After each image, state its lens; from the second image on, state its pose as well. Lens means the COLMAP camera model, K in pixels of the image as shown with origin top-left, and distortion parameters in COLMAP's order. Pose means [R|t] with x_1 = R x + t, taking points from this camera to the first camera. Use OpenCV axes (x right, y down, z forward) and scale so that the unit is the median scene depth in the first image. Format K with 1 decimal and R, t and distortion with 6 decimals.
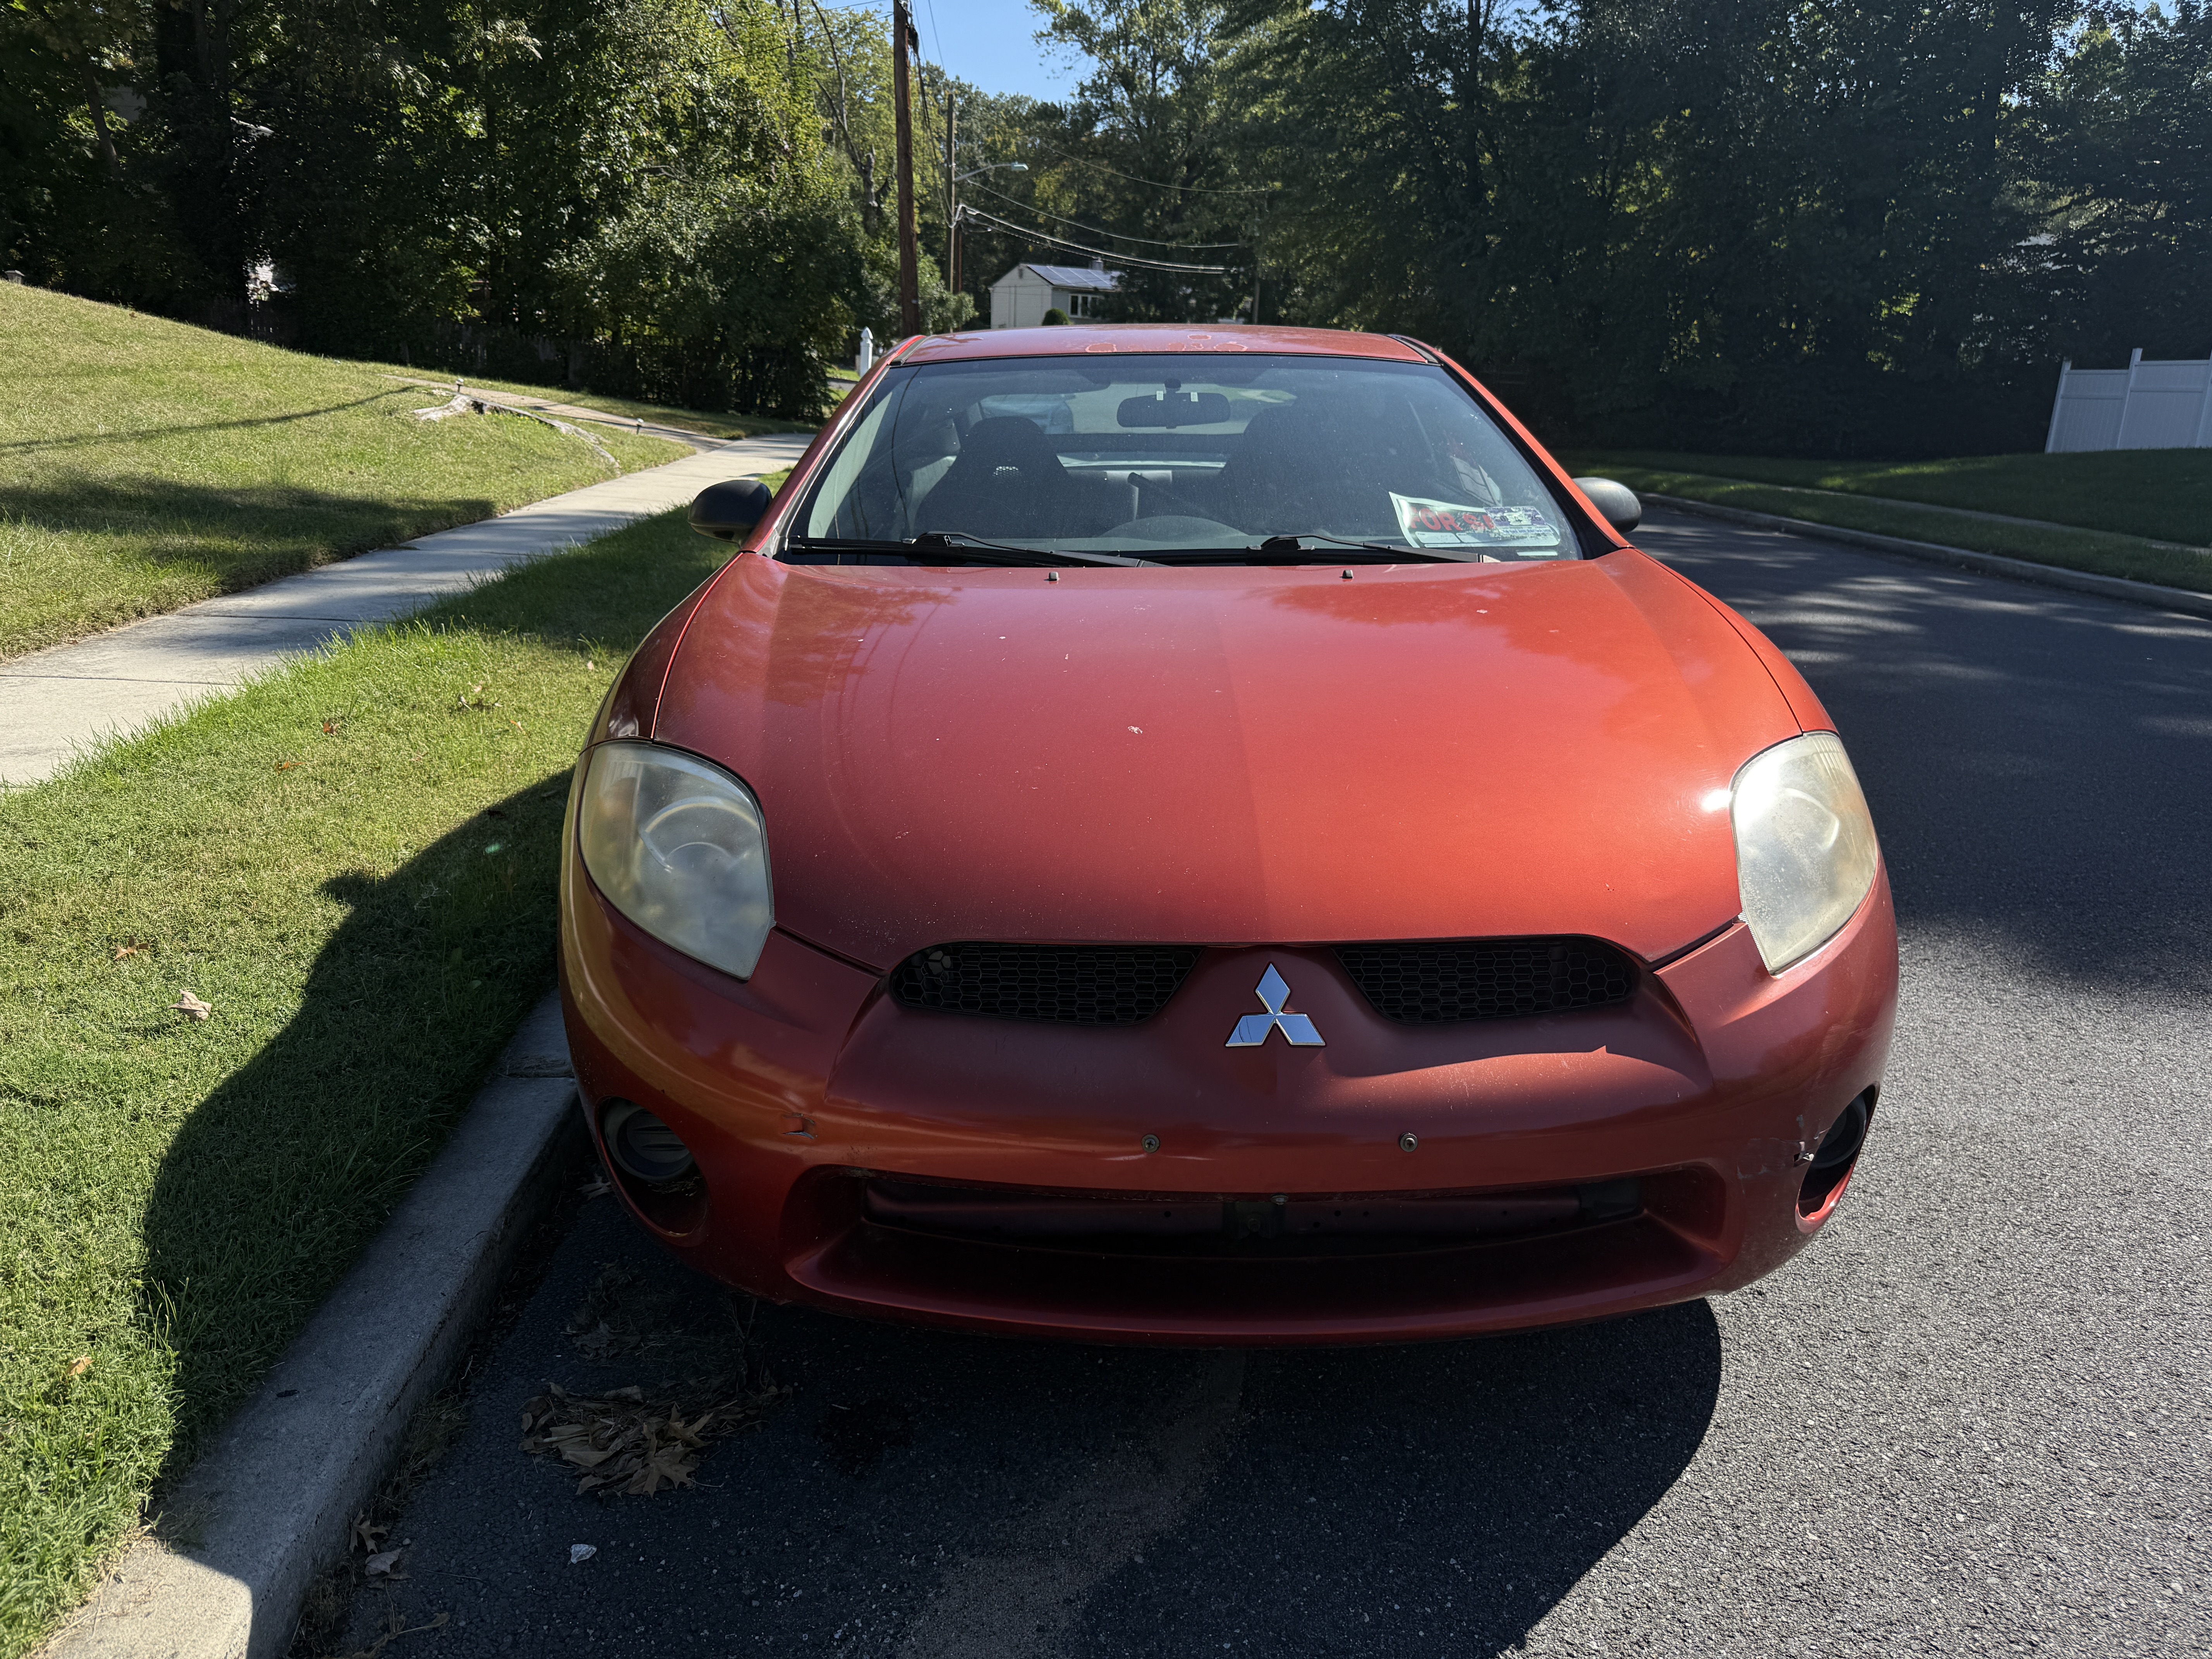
lens RADIAL K [[1509.7, 0, 1106.0], [0, 1509.7, 829.5], [0, 0, 1]] dist [0.019288, -0.027704]
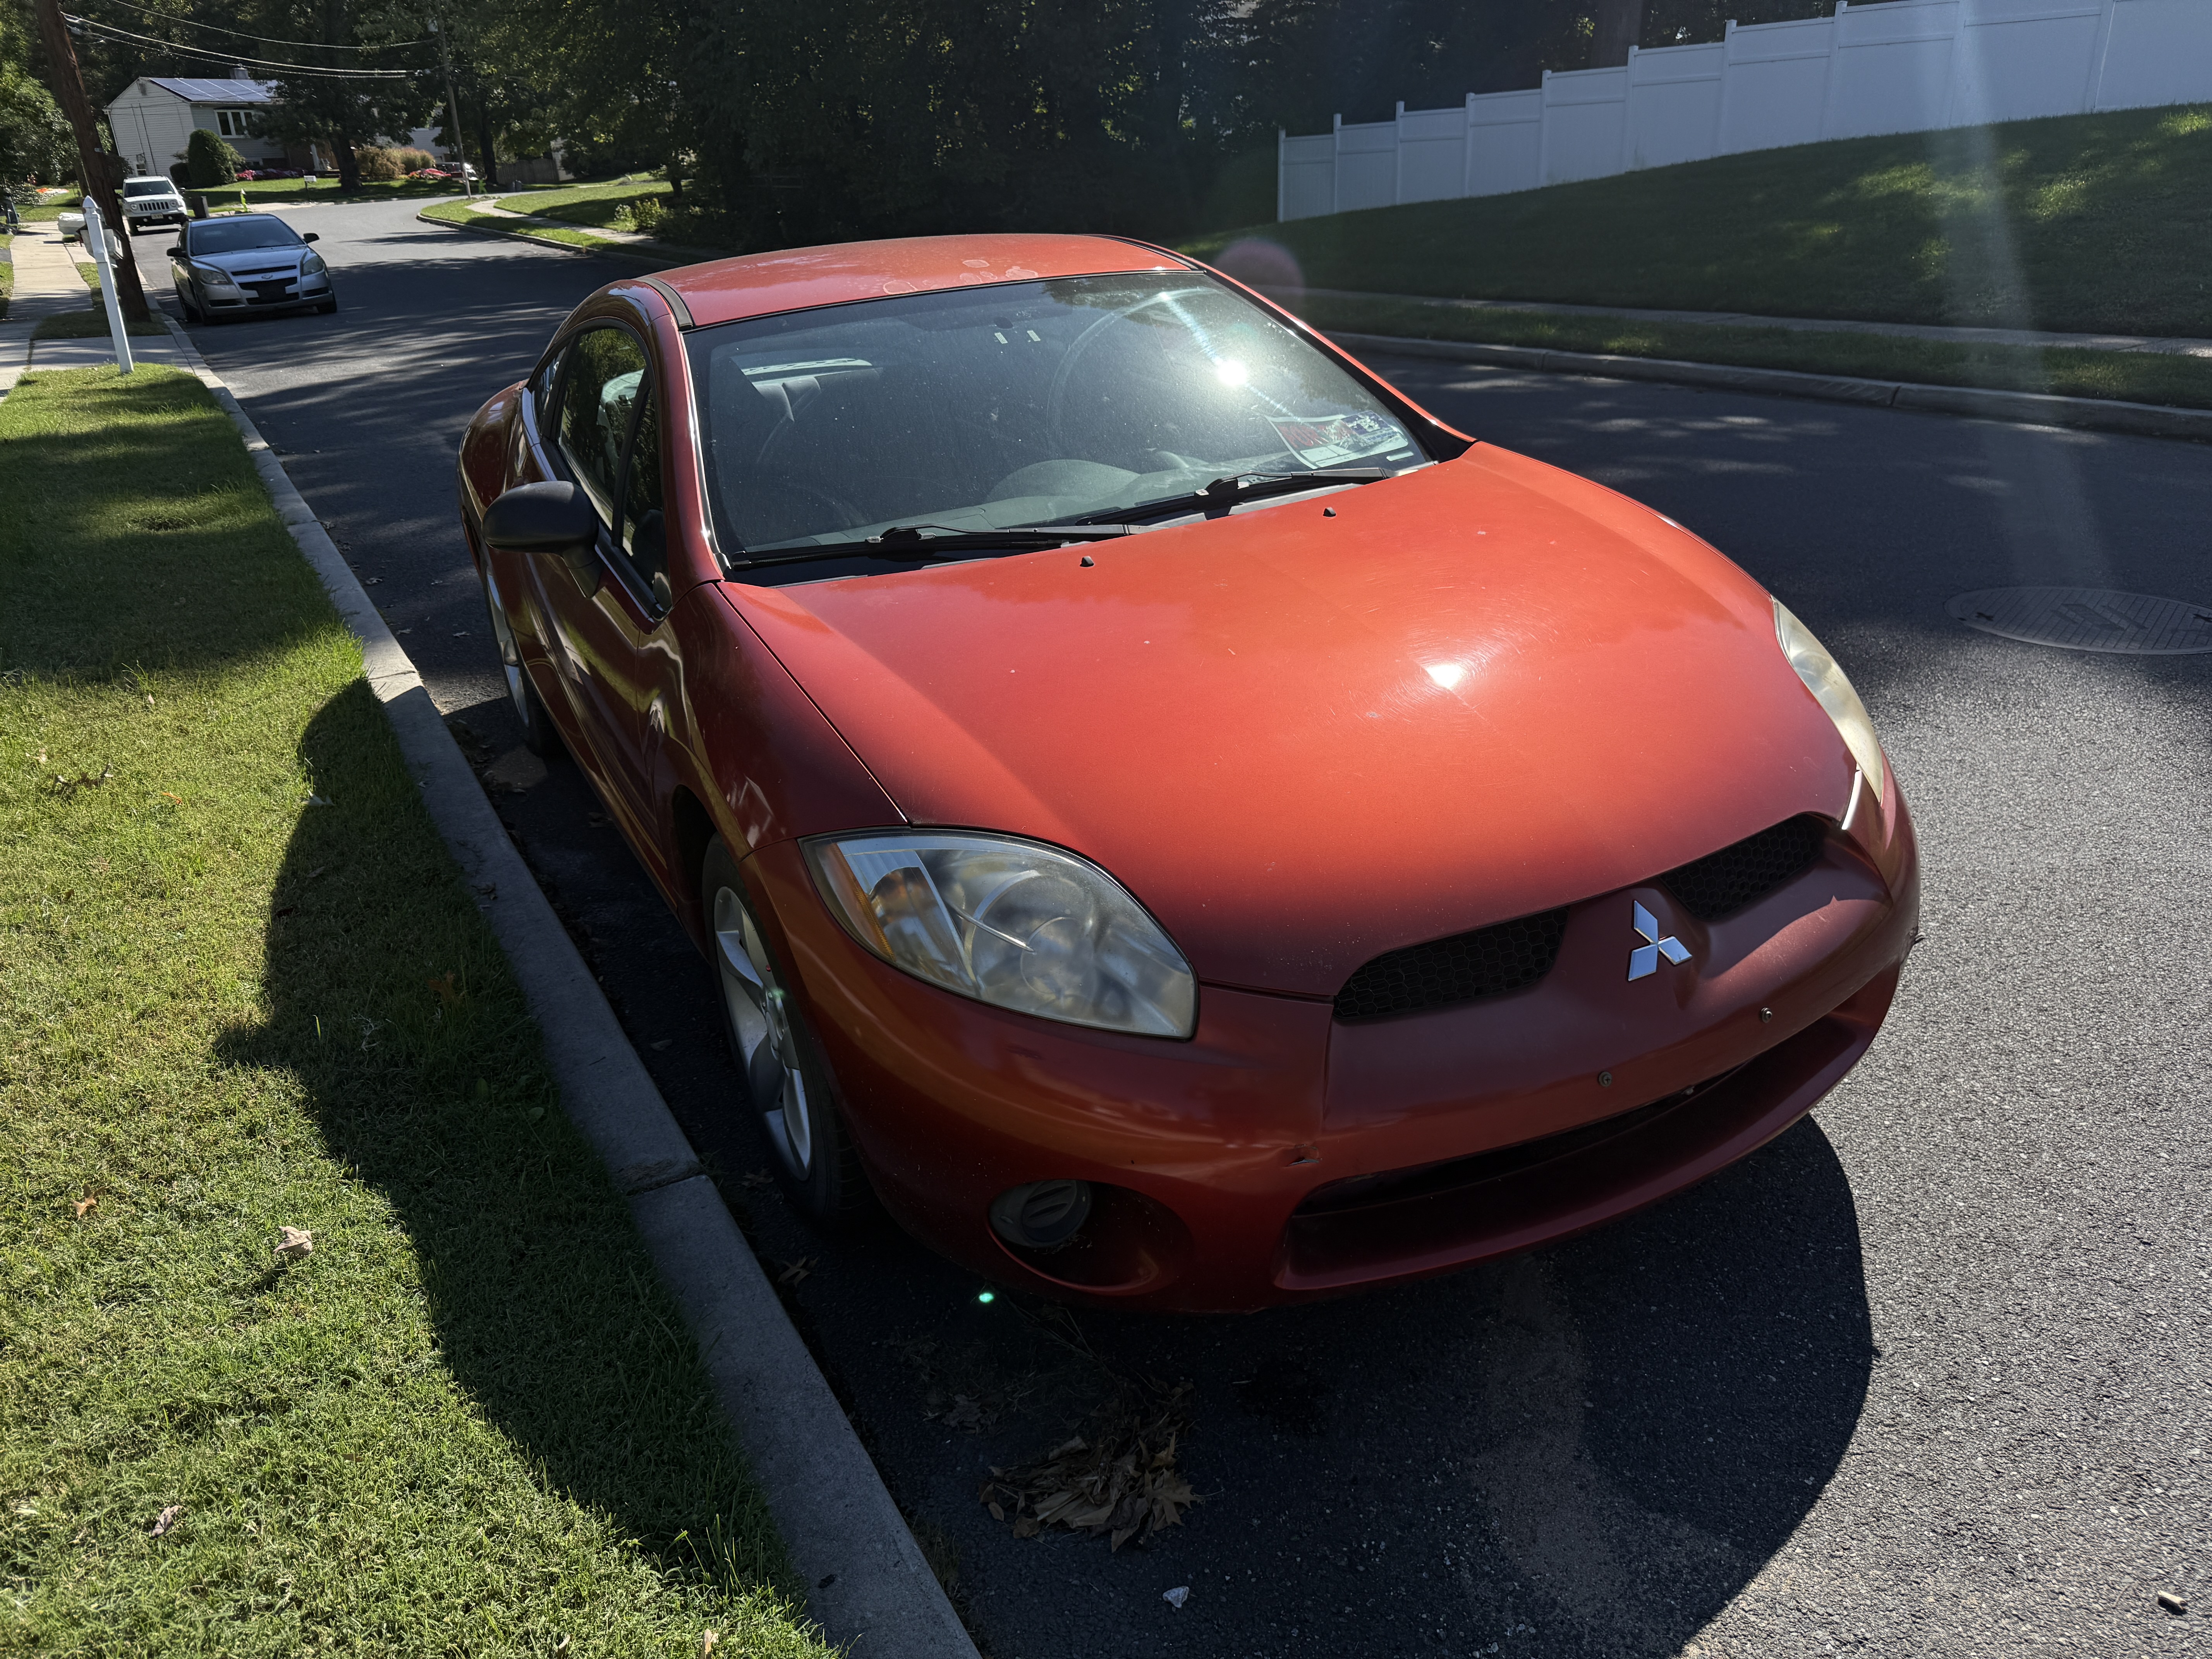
lens RADIAL K [[1509.7, 0, 1106.0], [0, 1509.7, 829.5], [0, 0, 1]] dist [0.019288, -0.027704]
pose [[0.898431, -0.235447, 0.370657, -0.401420], [0.191933, 0.969756, 0.150779, -0.130443], [-0.394948, -0.064323, 0.916449, 0.049351]]
